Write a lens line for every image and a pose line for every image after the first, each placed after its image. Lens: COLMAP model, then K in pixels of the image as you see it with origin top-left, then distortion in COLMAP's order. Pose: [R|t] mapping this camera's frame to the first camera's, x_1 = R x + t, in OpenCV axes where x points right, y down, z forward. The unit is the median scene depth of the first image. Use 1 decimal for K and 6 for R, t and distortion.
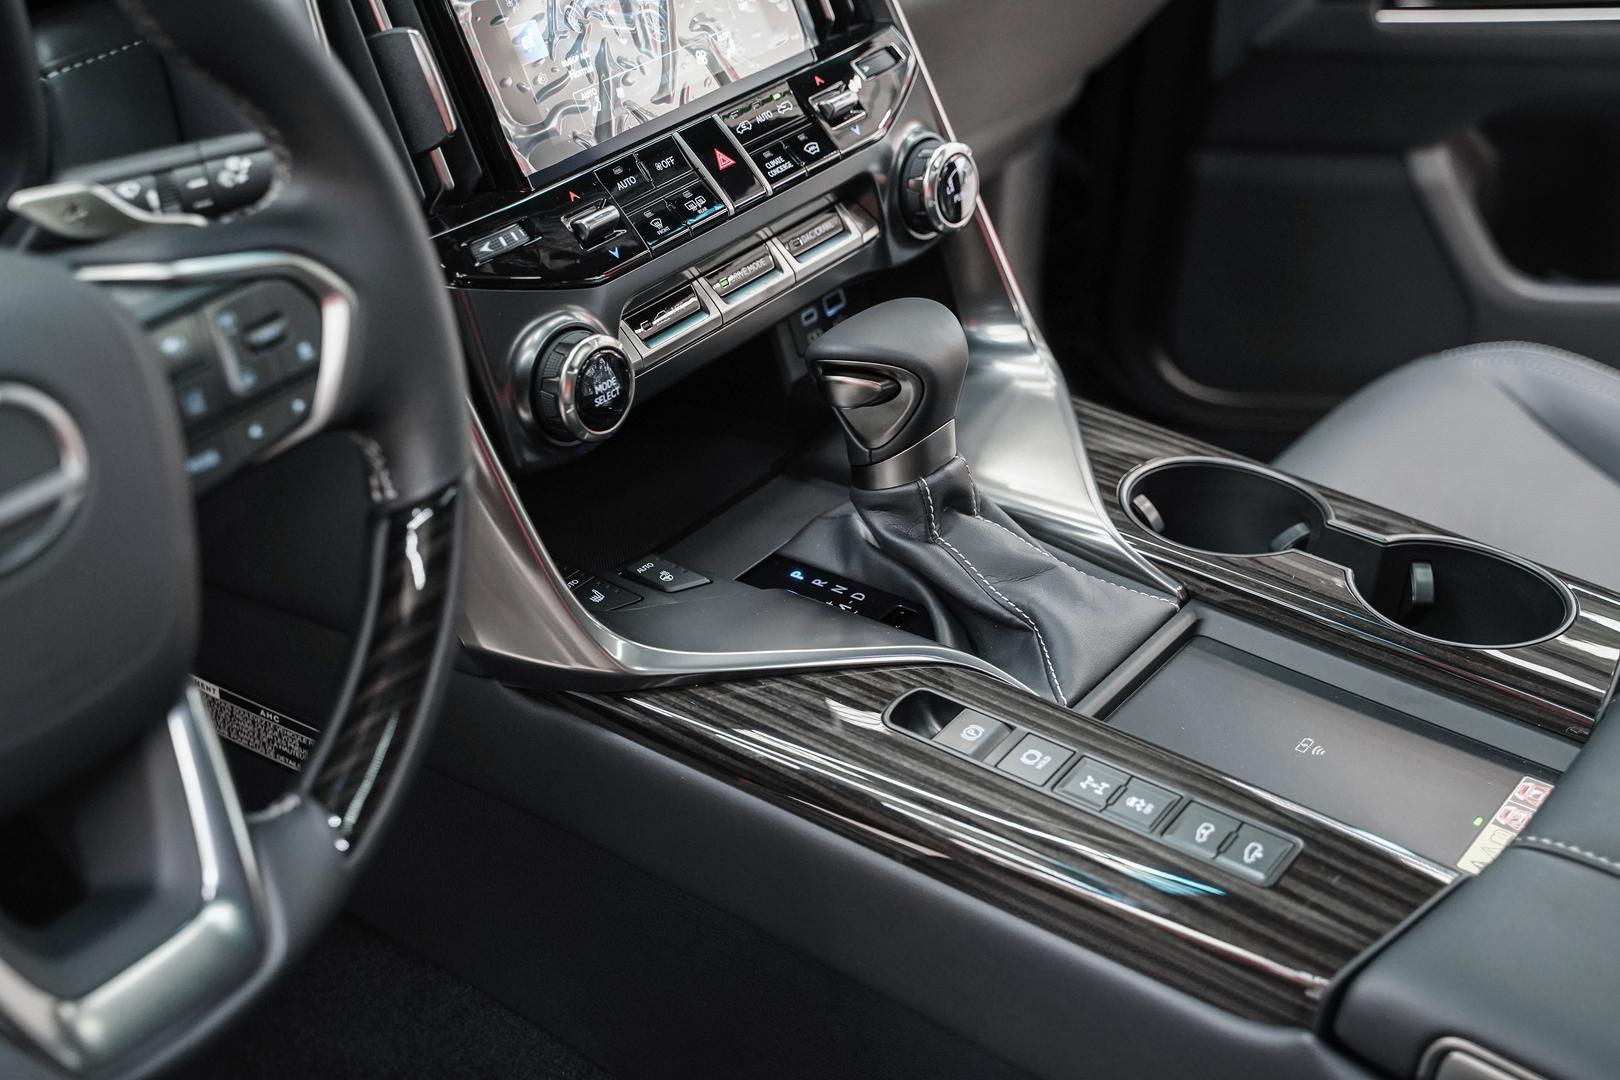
lens RADIAL K [[2251.1, 0, 756.5], [0, 2251.1, 541.1], [0, 0, 1]] dist [0.014228, -0.008792]
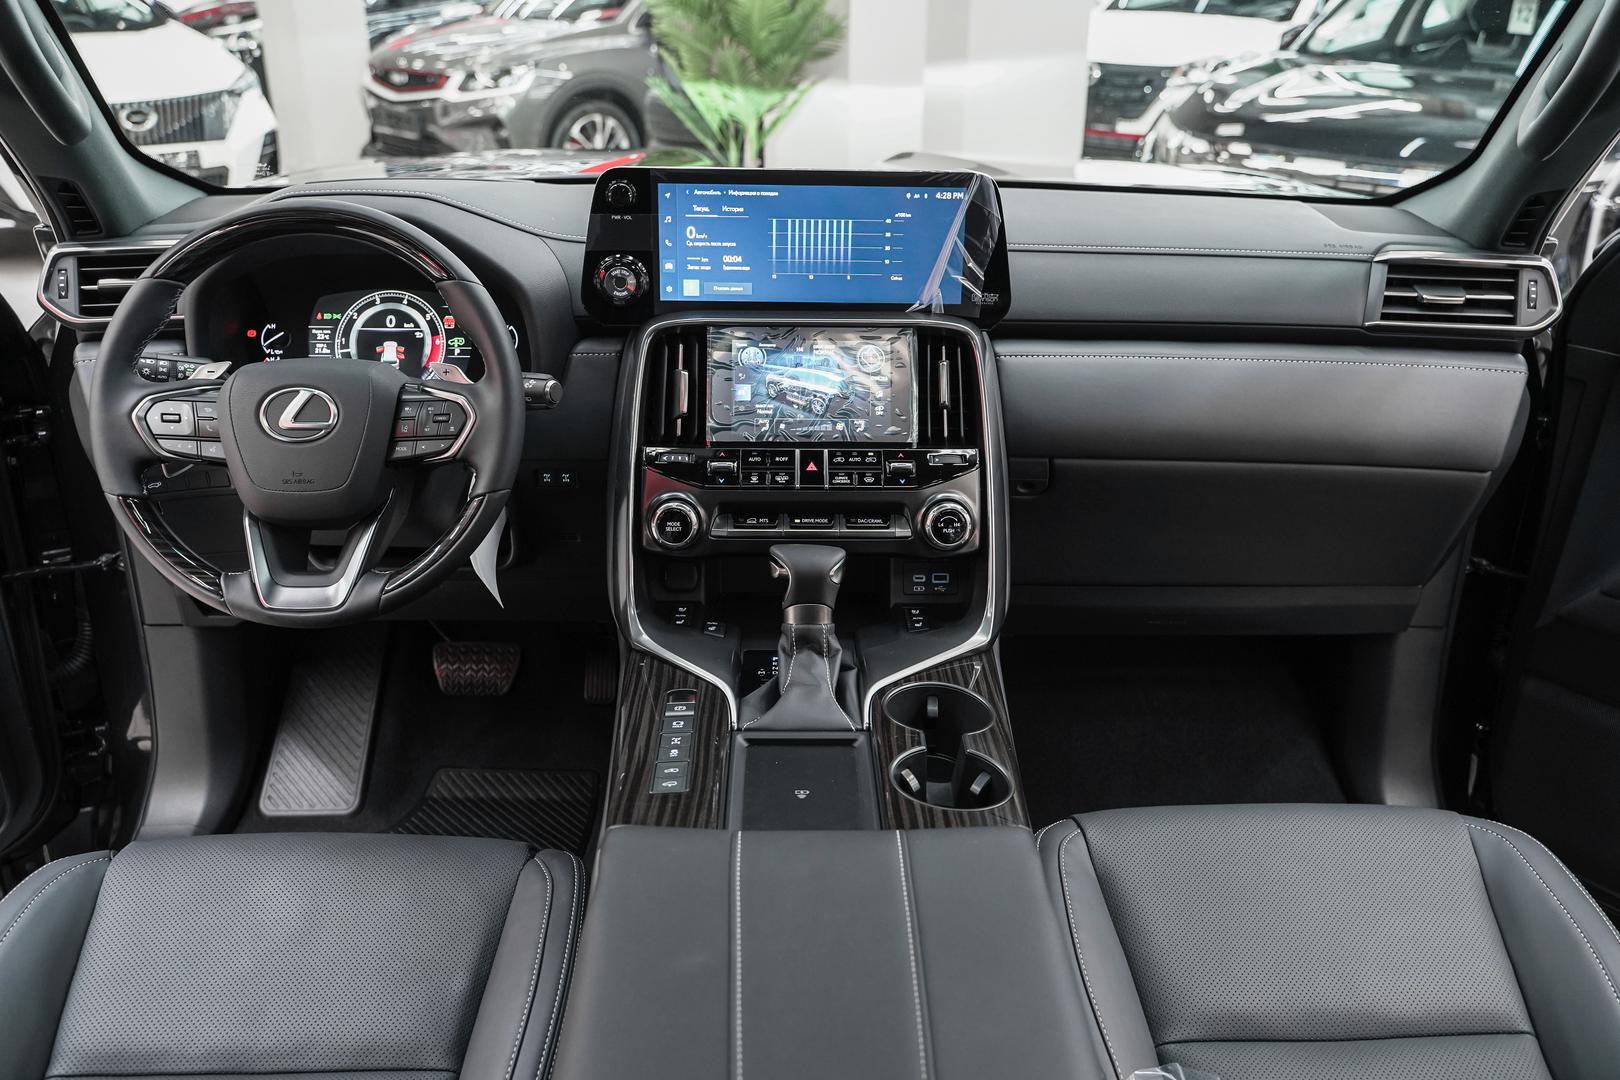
lens RADIAL K [[1293.4, 0, 810.0], [0, 1293.4, 540.0], [0, 0, 1]] dist [-0.013304, 0.010261]
pose [[0.620522, 0.276724, -0.733741, 0.965275], [-0.417248, 0.908736, -0.010143, -0.094522], [0.663970, 0.312446, 0.679353, 0.170026]]
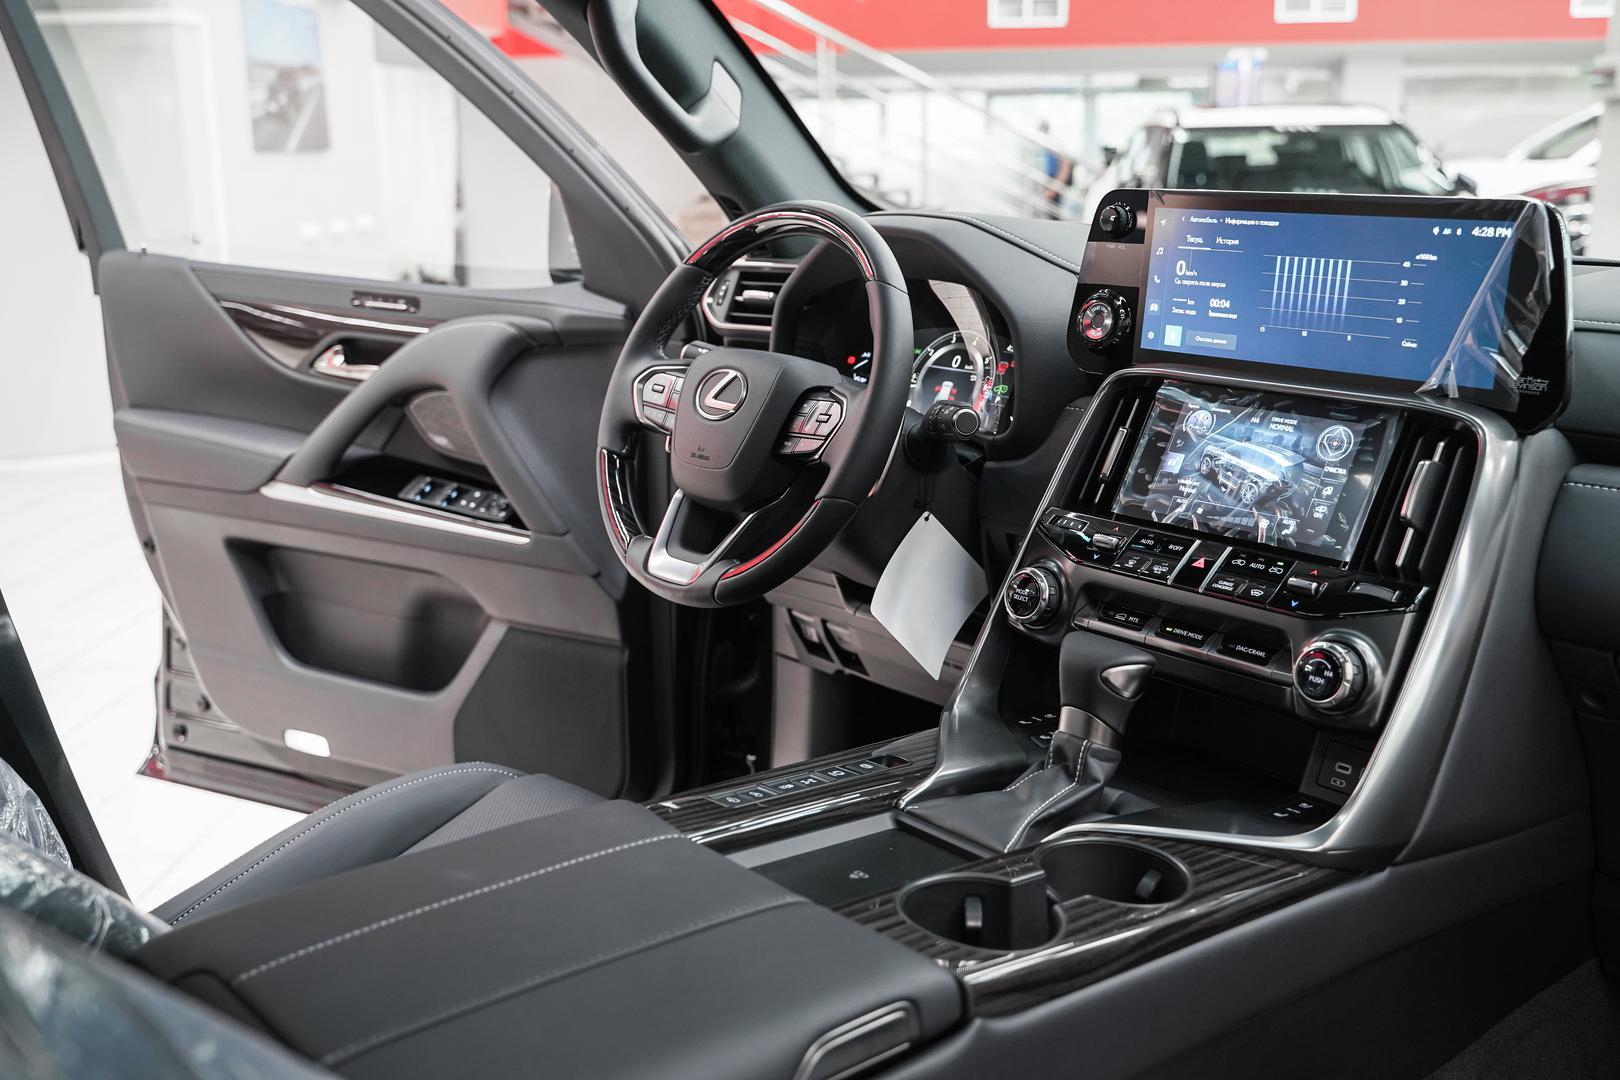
lens RADIAL K [[1638.1, 0, 808.4], [0, 1638.1, 523.0], [0, 0, 1]] dist [-0.003911, 0.000762]
pose [[-0.212448, 0.161977, -0.963654, 1.246217], [-0.552854, 0.793233, 0.255214, -0.353611], [0.805741, 0.586980, -0.078971, 0.878425]]
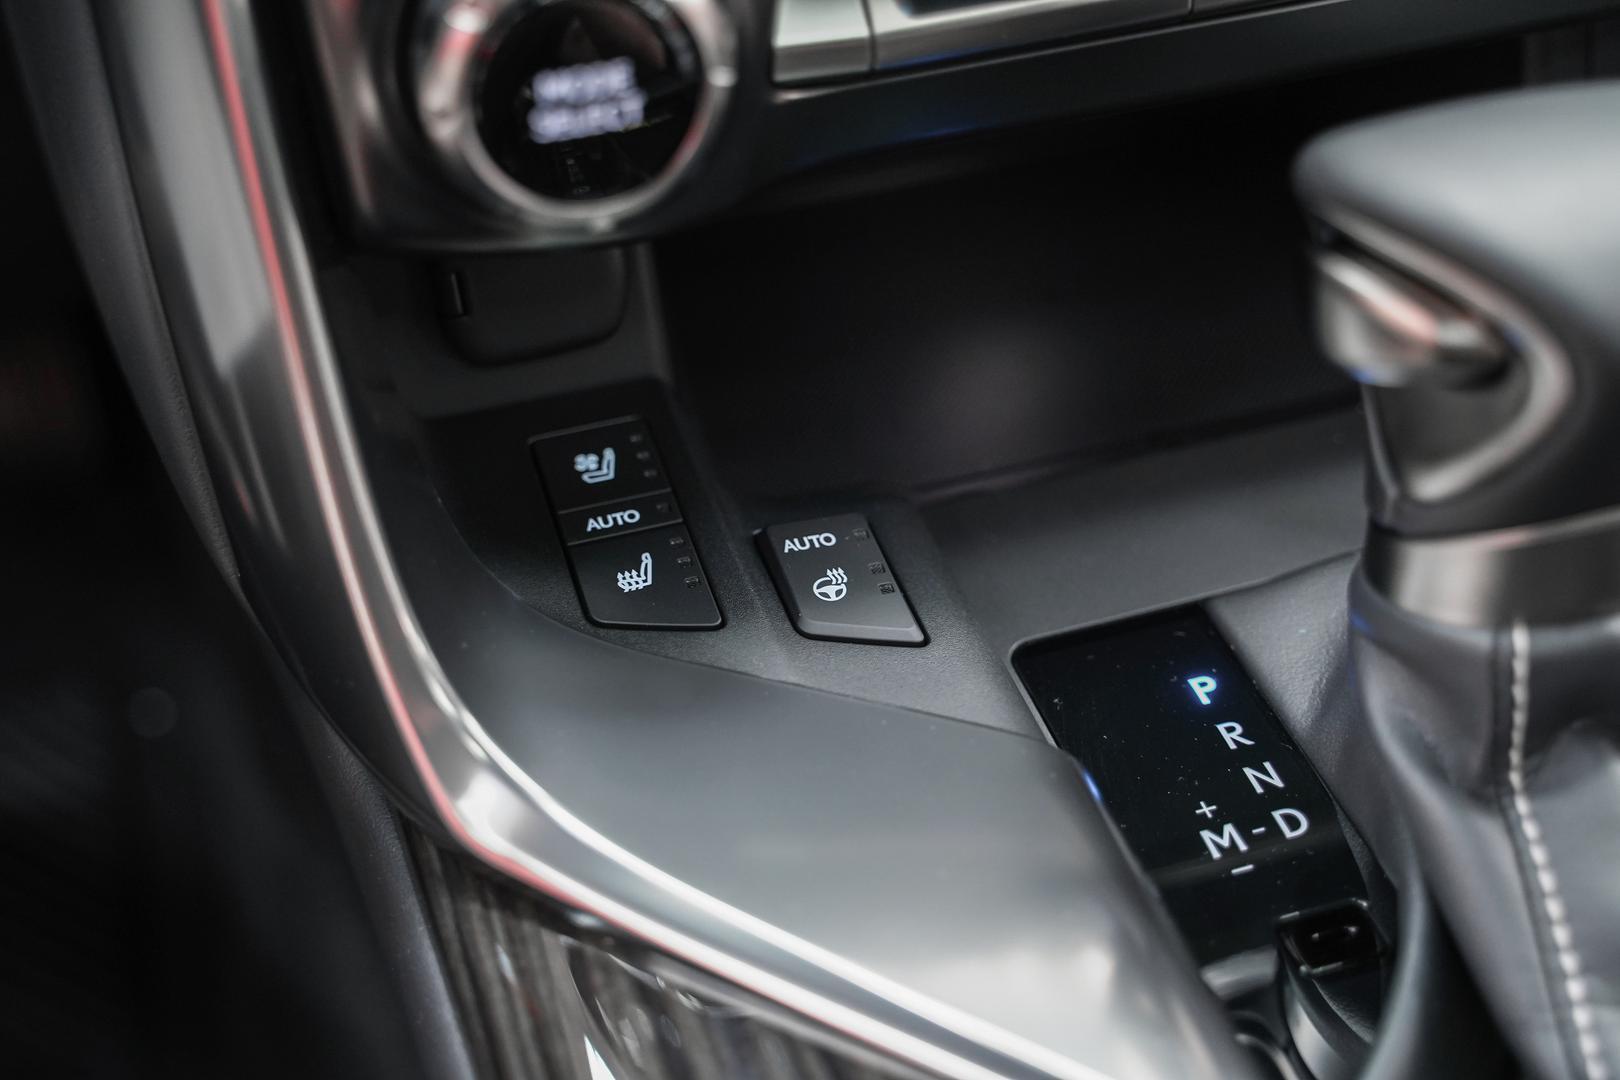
lens RADIAL K [[2206.4, 0, 810.0], [0, 2206.4, 540.0], [0, 0, 1]] dist [-0.002564, -0.006354]
pose [[0.813728, 0.399383, -0.422303, 0.124667], [-0.301875, 0.911263, 0.280128, -0.105069], [0.496707, -0.100466, 0.862084, 0.678470]]
